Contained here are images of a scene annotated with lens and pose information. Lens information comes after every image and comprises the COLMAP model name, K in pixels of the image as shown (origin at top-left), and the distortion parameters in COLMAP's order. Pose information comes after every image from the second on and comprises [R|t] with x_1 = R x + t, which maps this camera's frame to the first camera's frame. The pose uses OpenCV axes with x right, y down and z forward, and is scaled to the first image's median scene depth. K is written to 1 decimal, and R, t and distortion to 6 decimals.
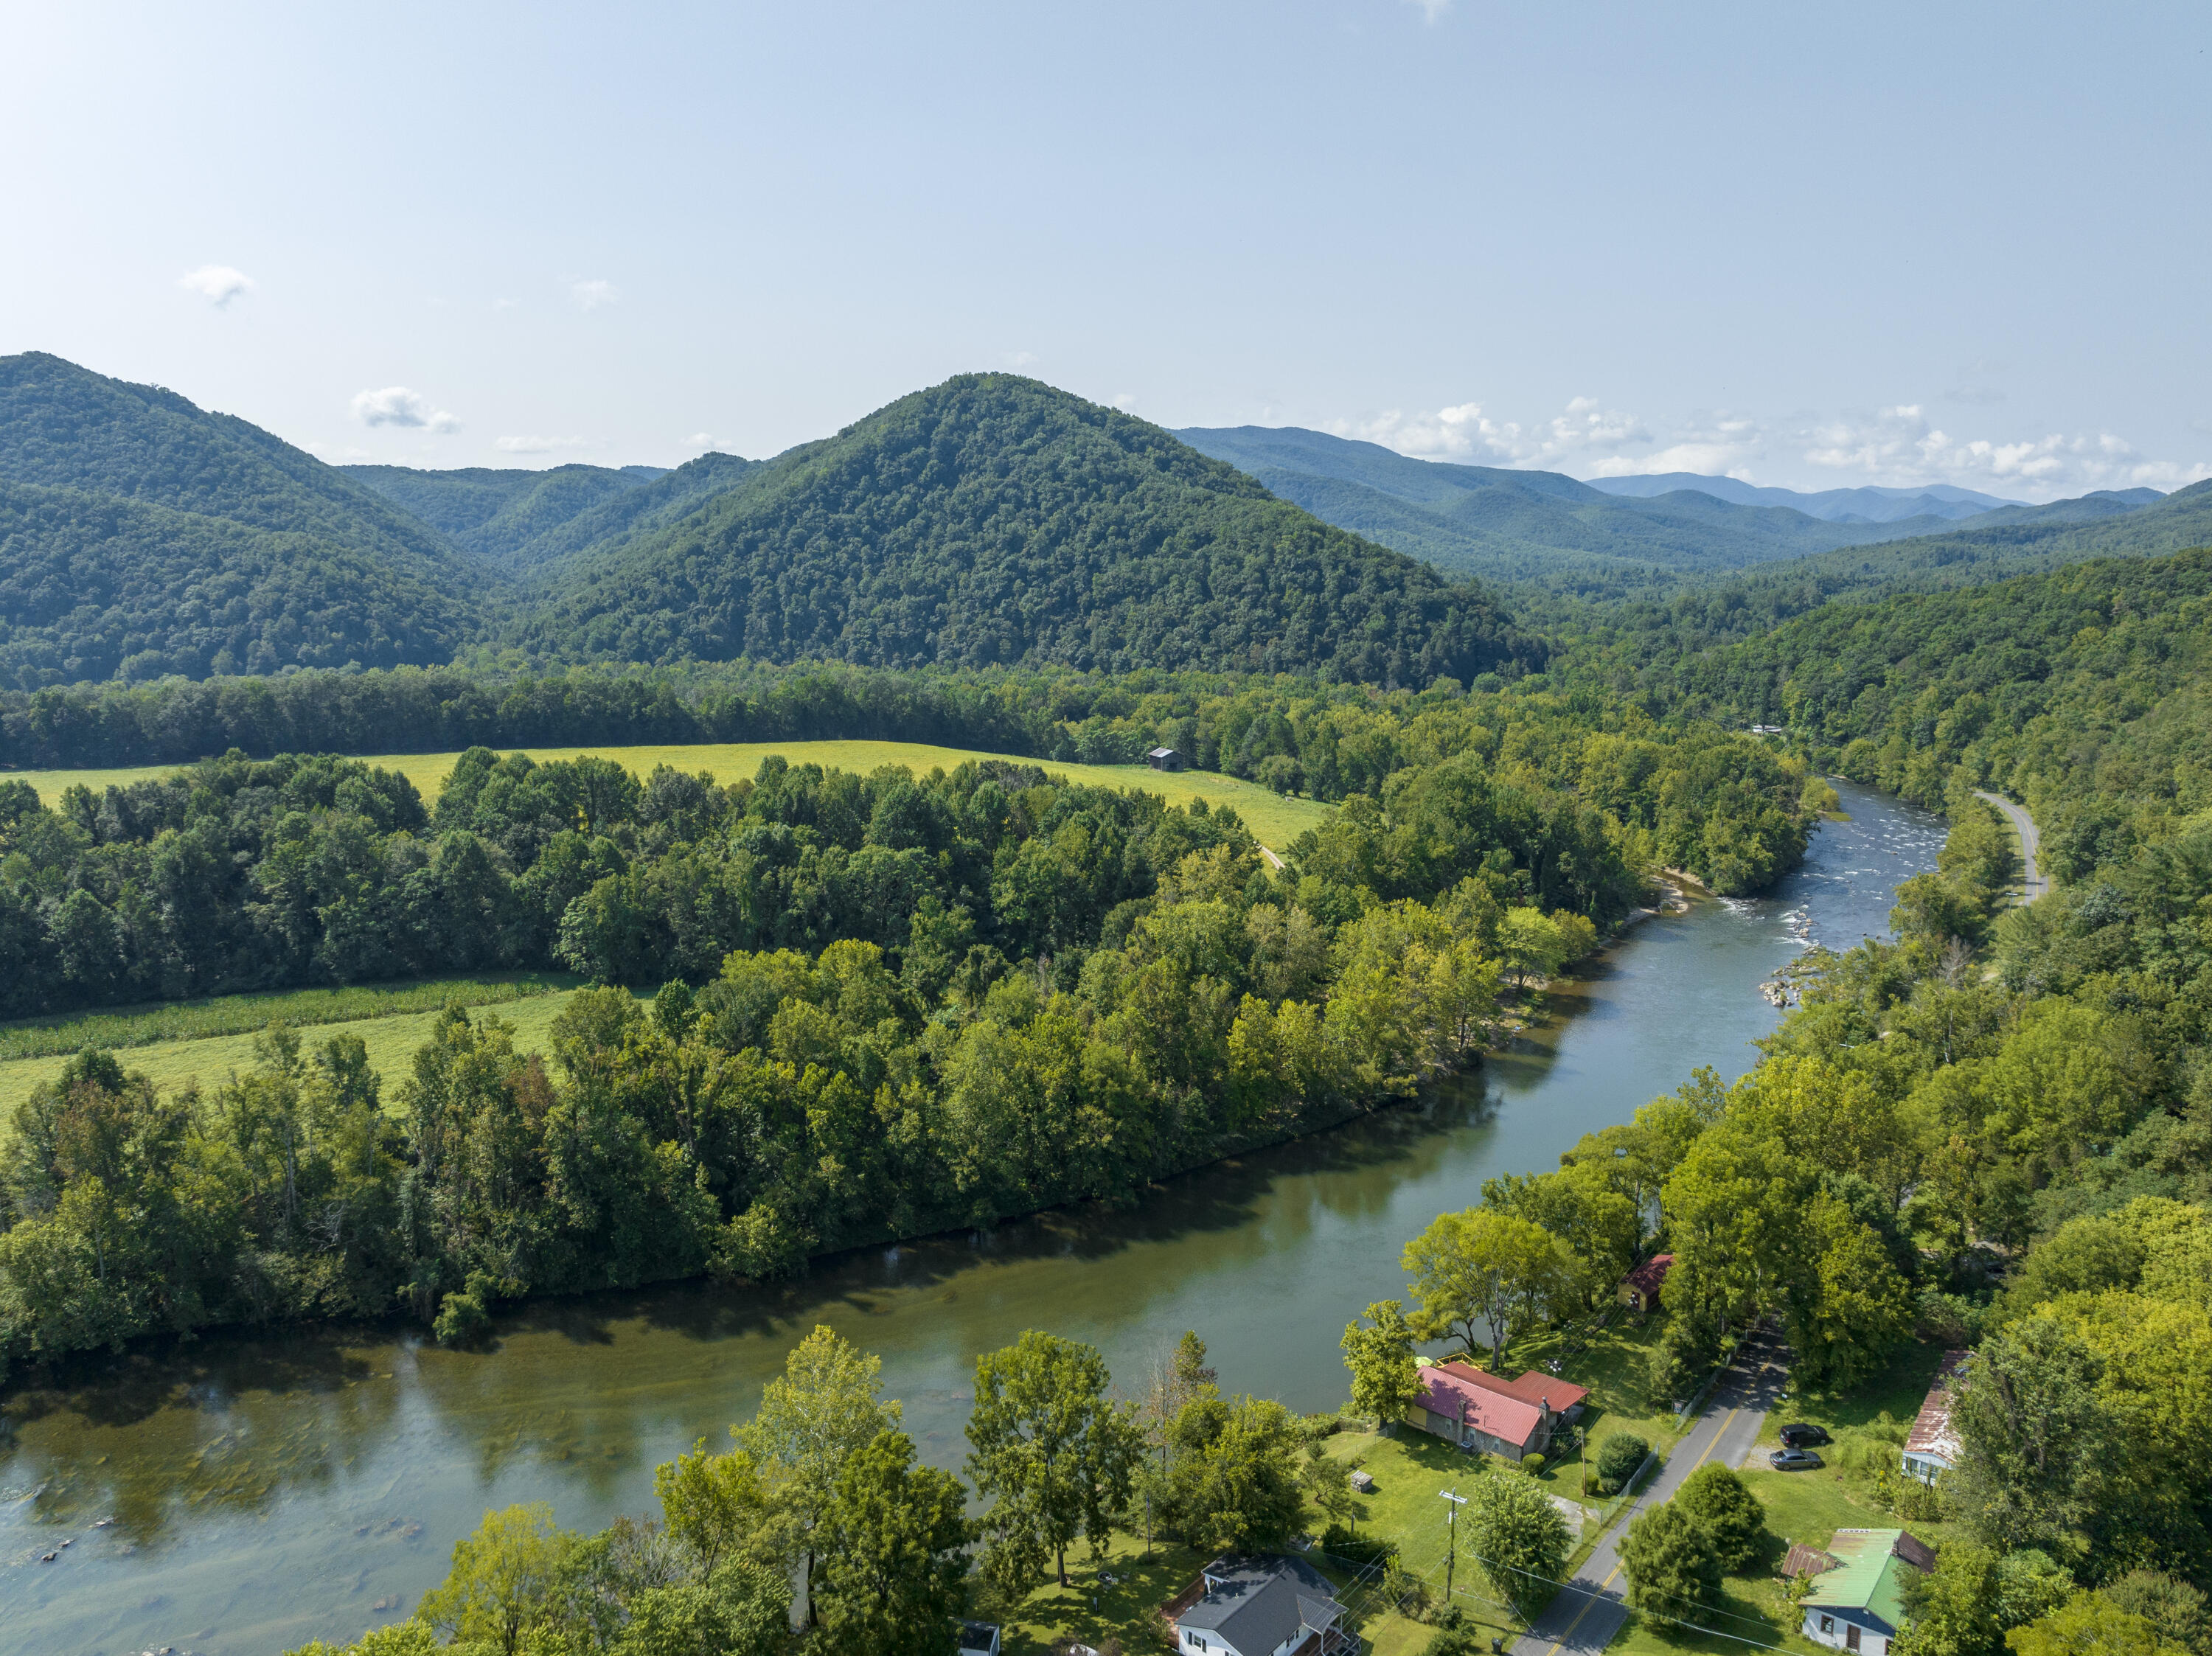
lens RADIAL K [[1556.1, 0, 1104.2], [0, 1556.1, 831.4], [0, 0, 1]] dist [-0.042115, 0.008168]
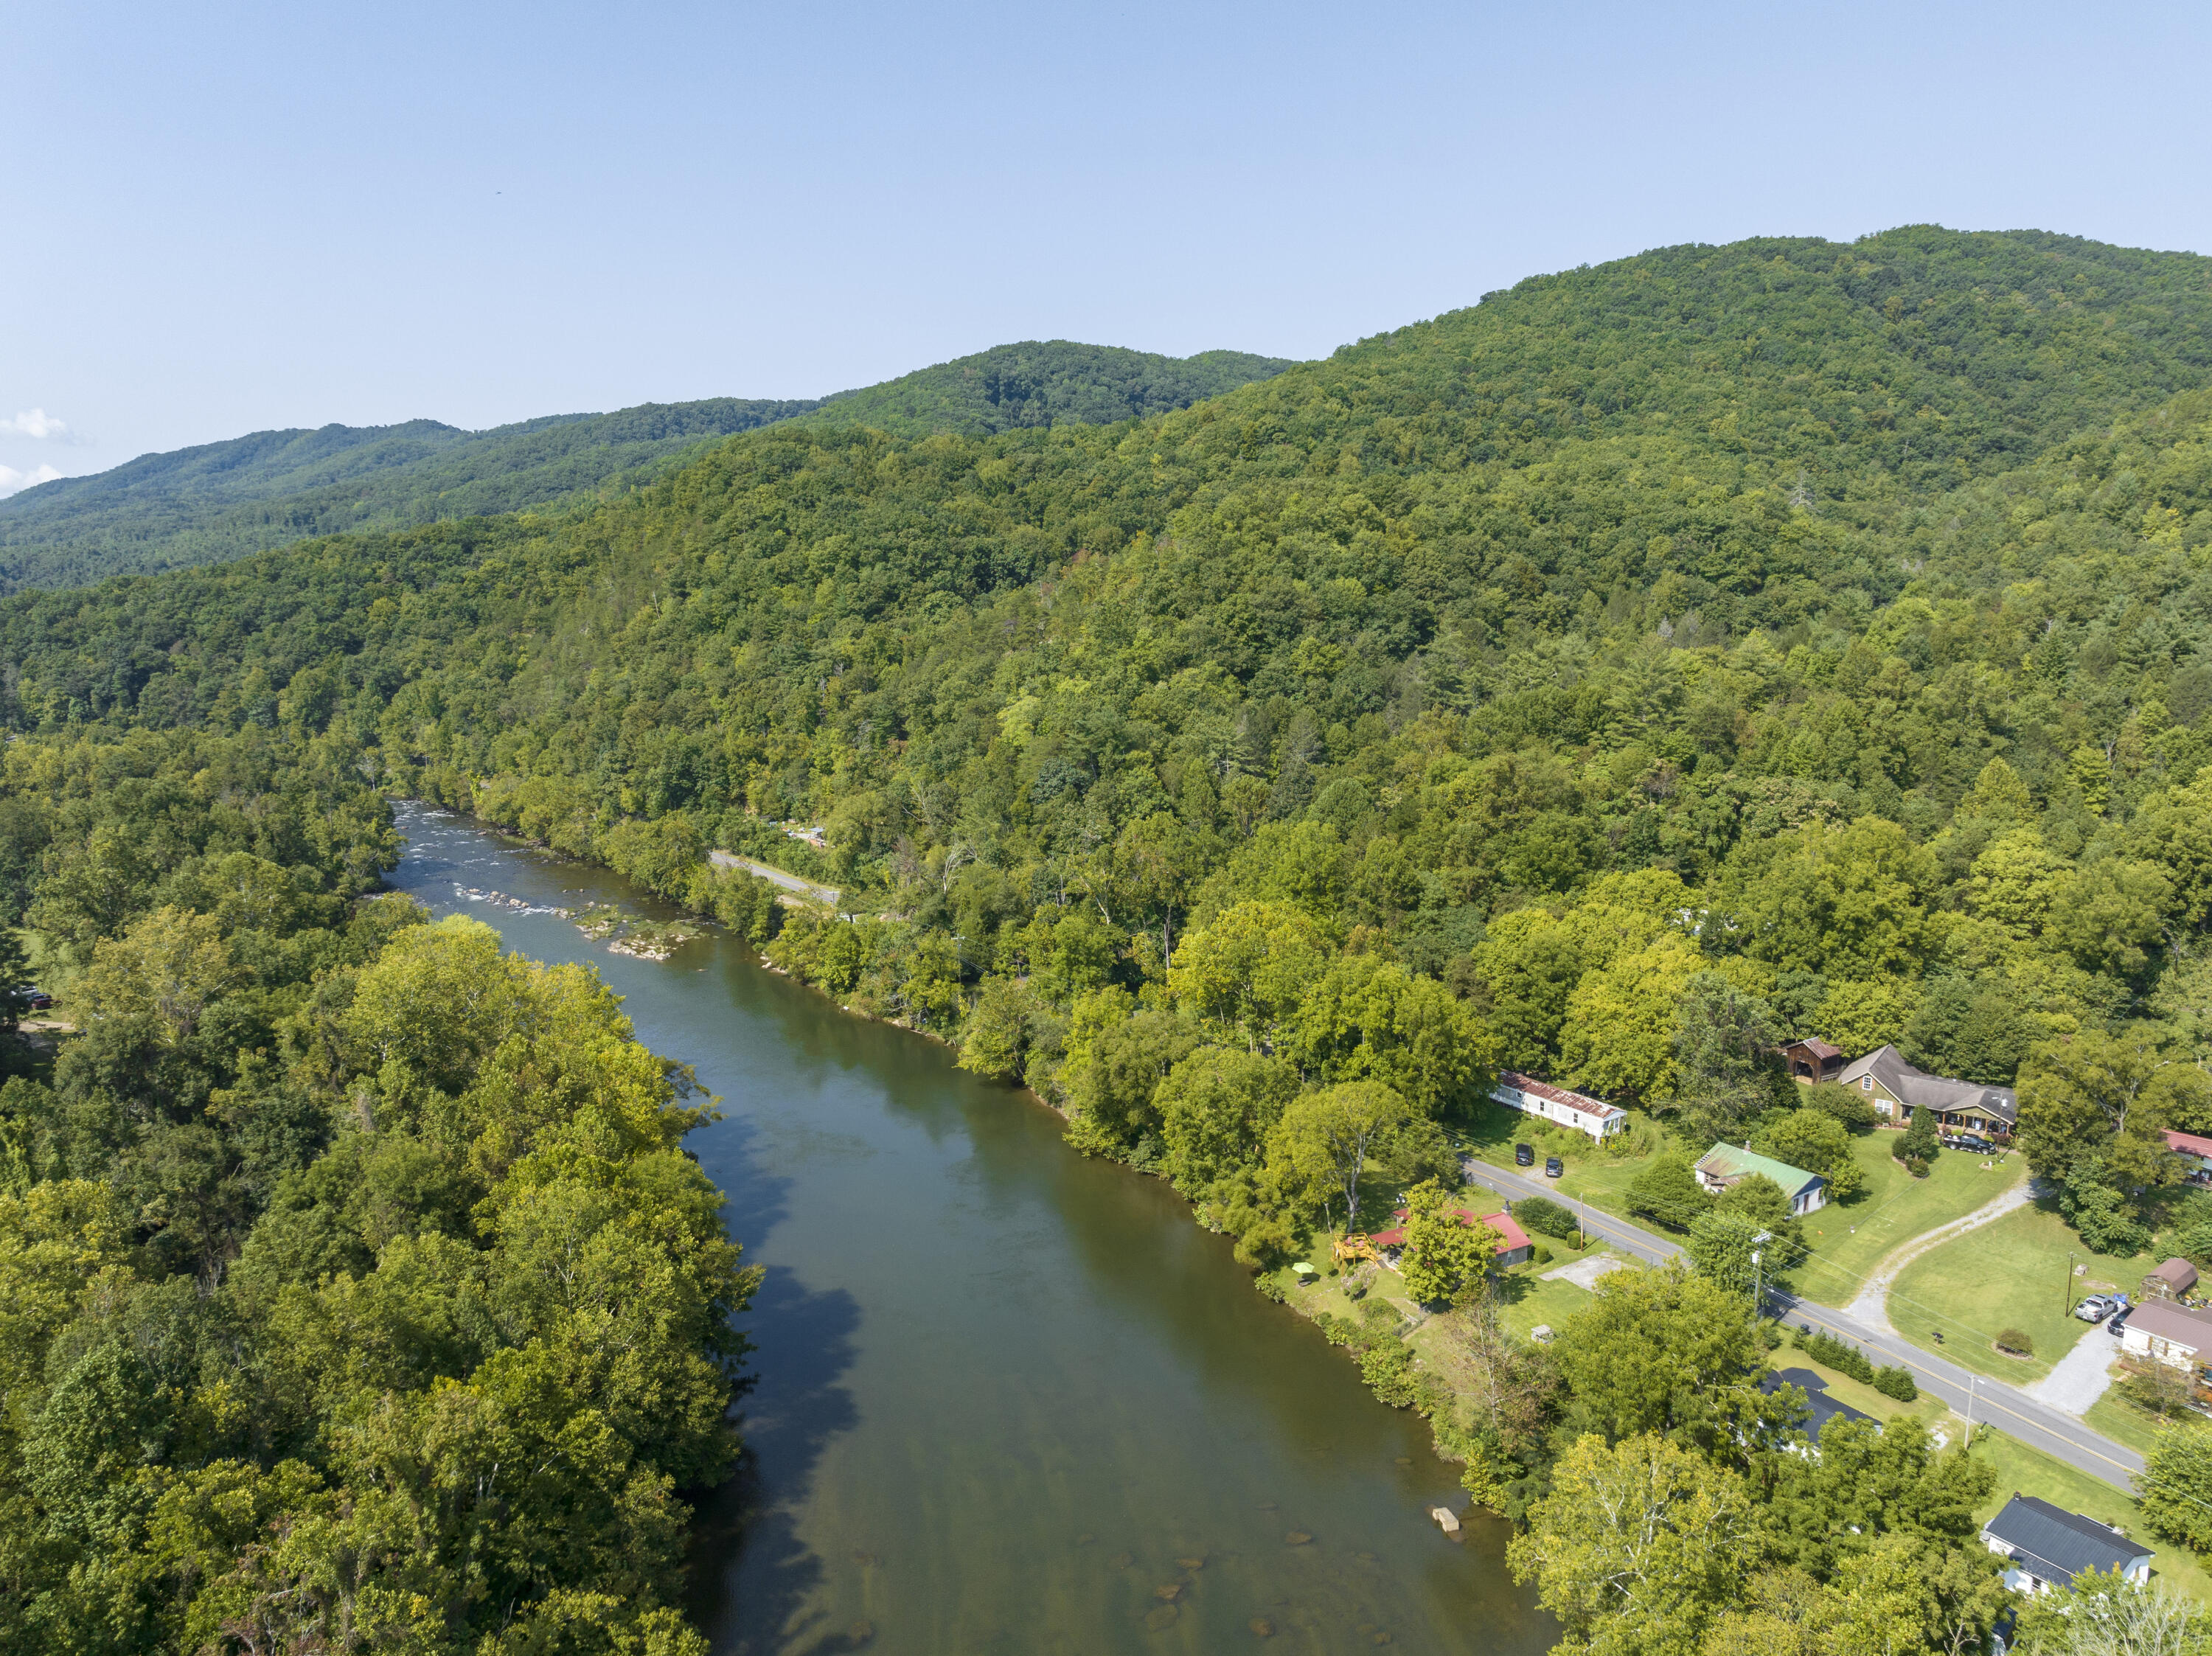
lens RADIAL K [[1556.1, 0, 1105.3], [0, 1556.1, 825.5], [0, 0, 1]] dist [-0.042115, 0.008168]
pose [[0.319661, -0.155397, 0.934703, -0.124066], [0.162636, 0.980819, 0.107443, -0.009868], [-0.933470, 0.117671, 0.338802, 0.132158]]
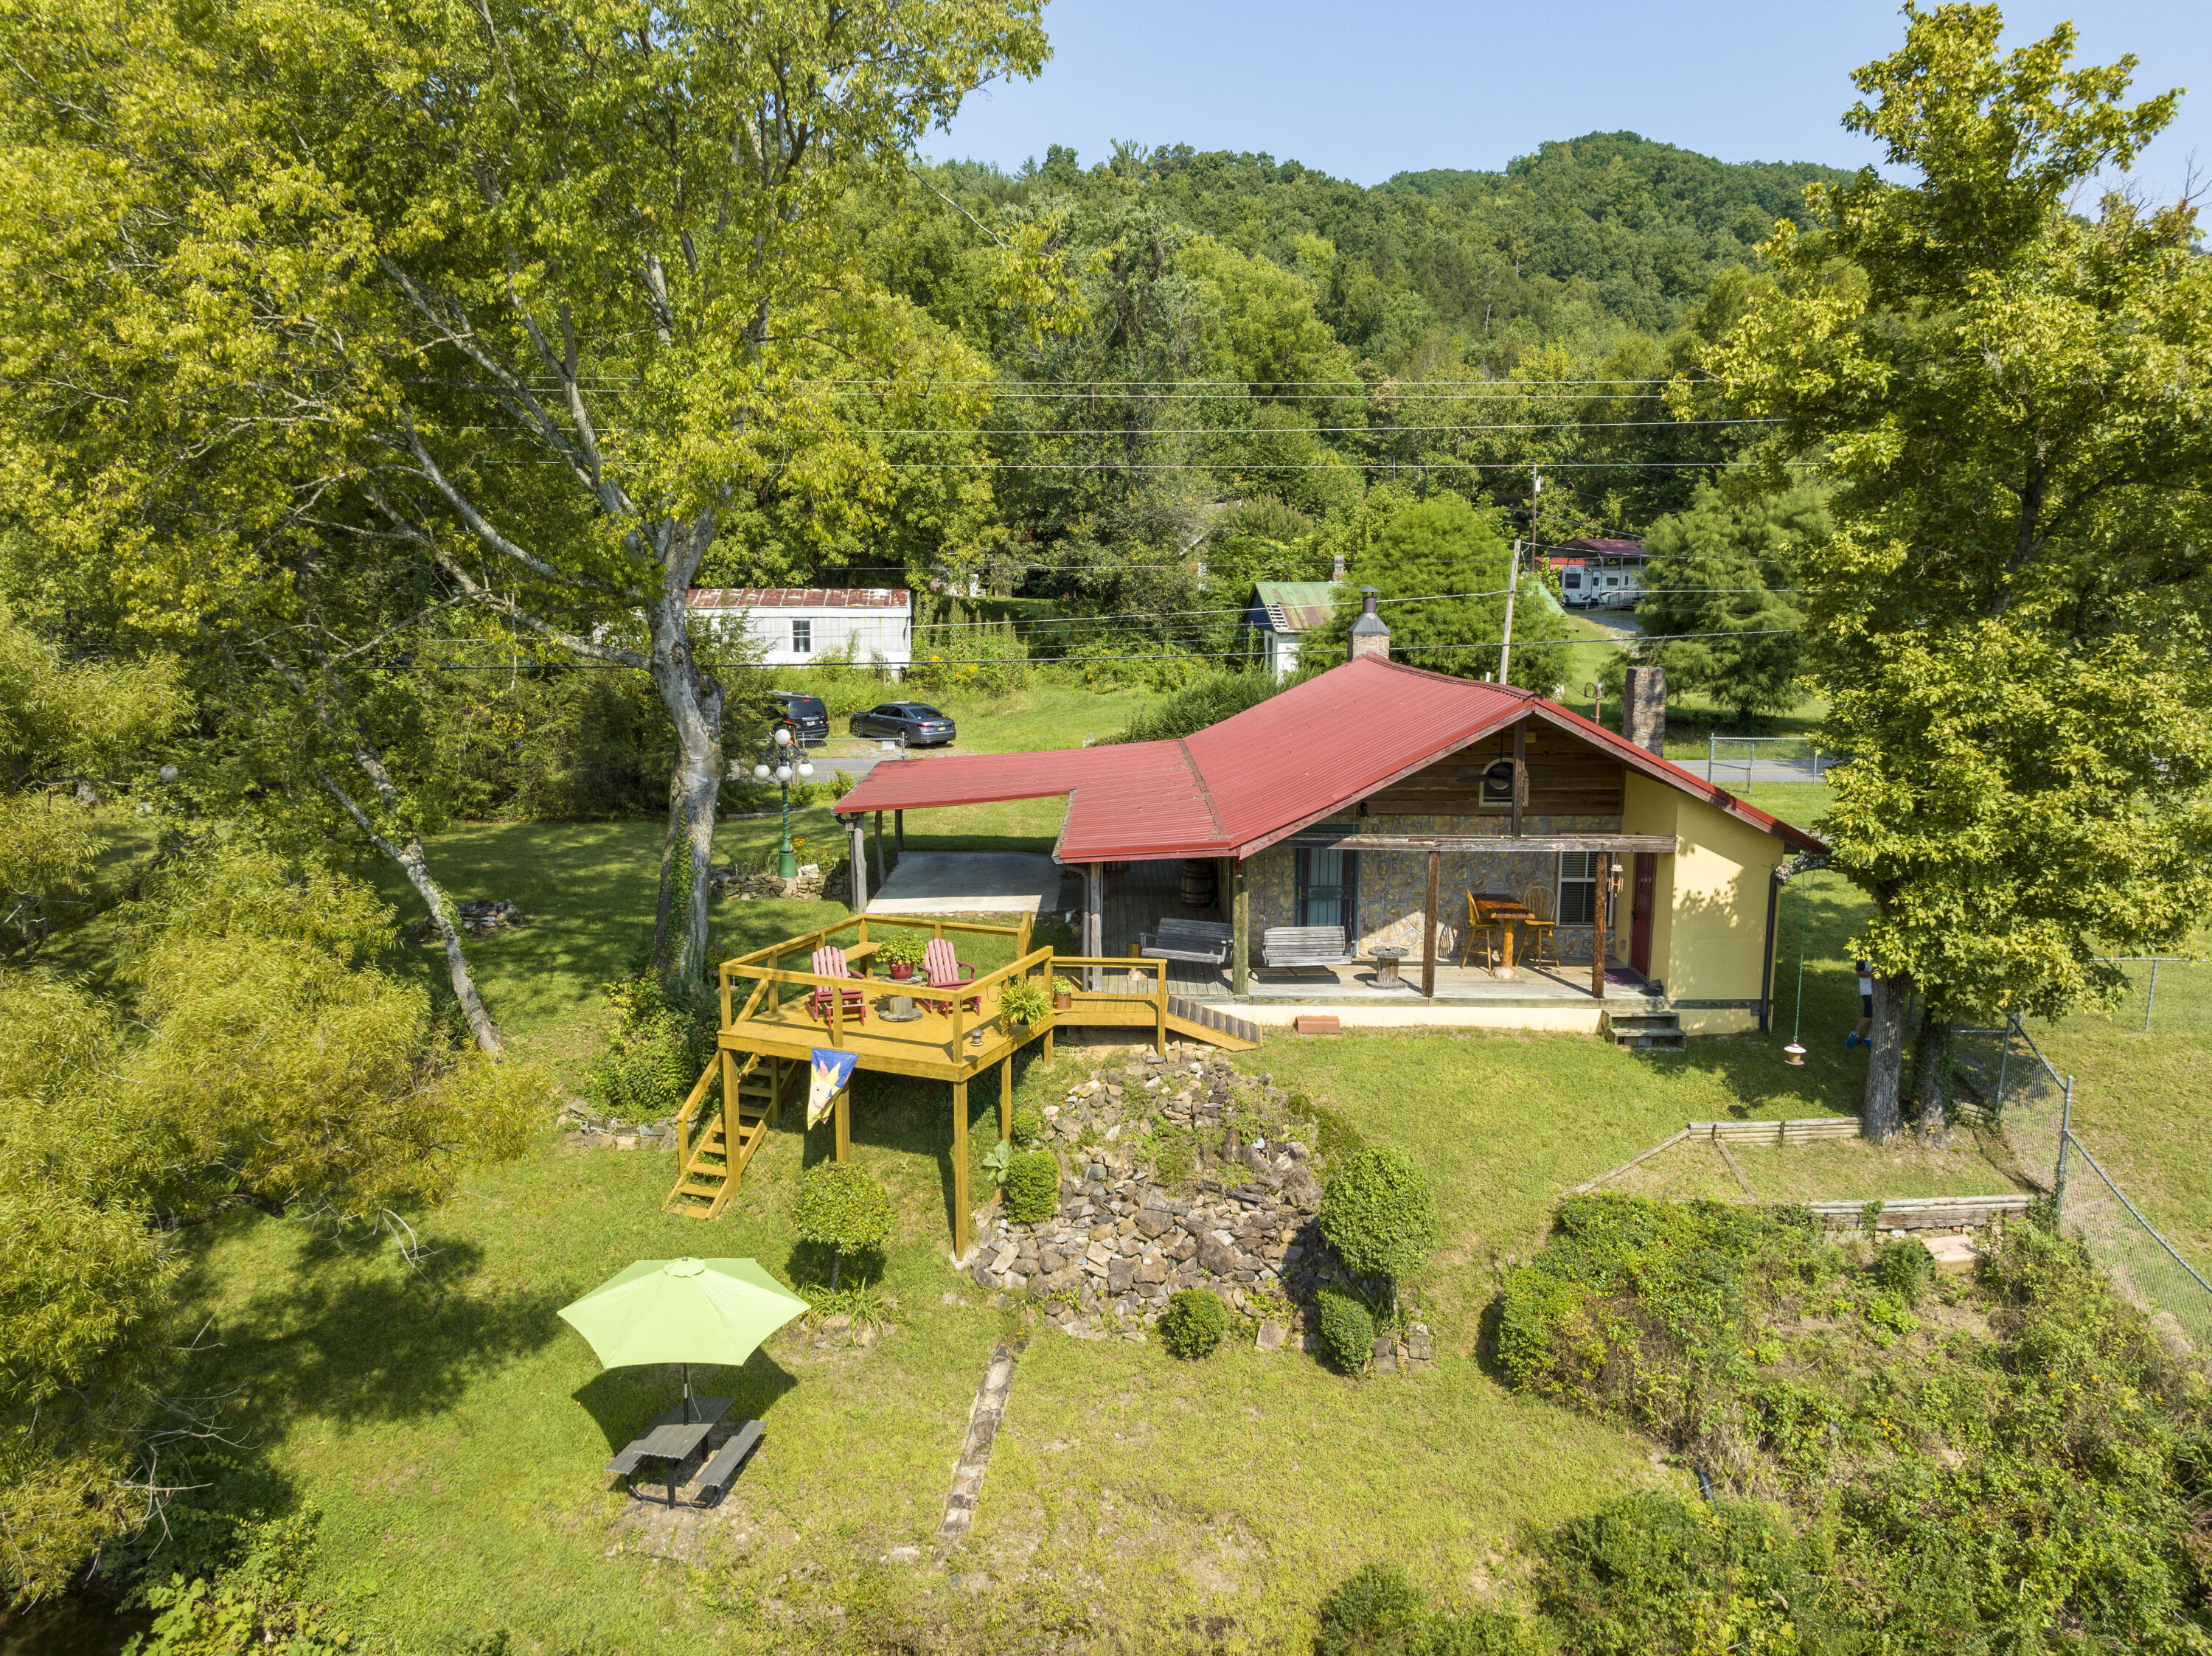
lens RADIAL K [[1556.1, 0, 1111.8], [0, 1556.1, 824.2], [0, 0, 1]] dist [-0.042115, 0.008168]
pose [[-0.675149, -0.106631, 0.729934, 0.021044], [0.125764, 0.958373, 0.256328, 0.051558], [-0.726882, 0.264859, -0.633634, 0.181119]]
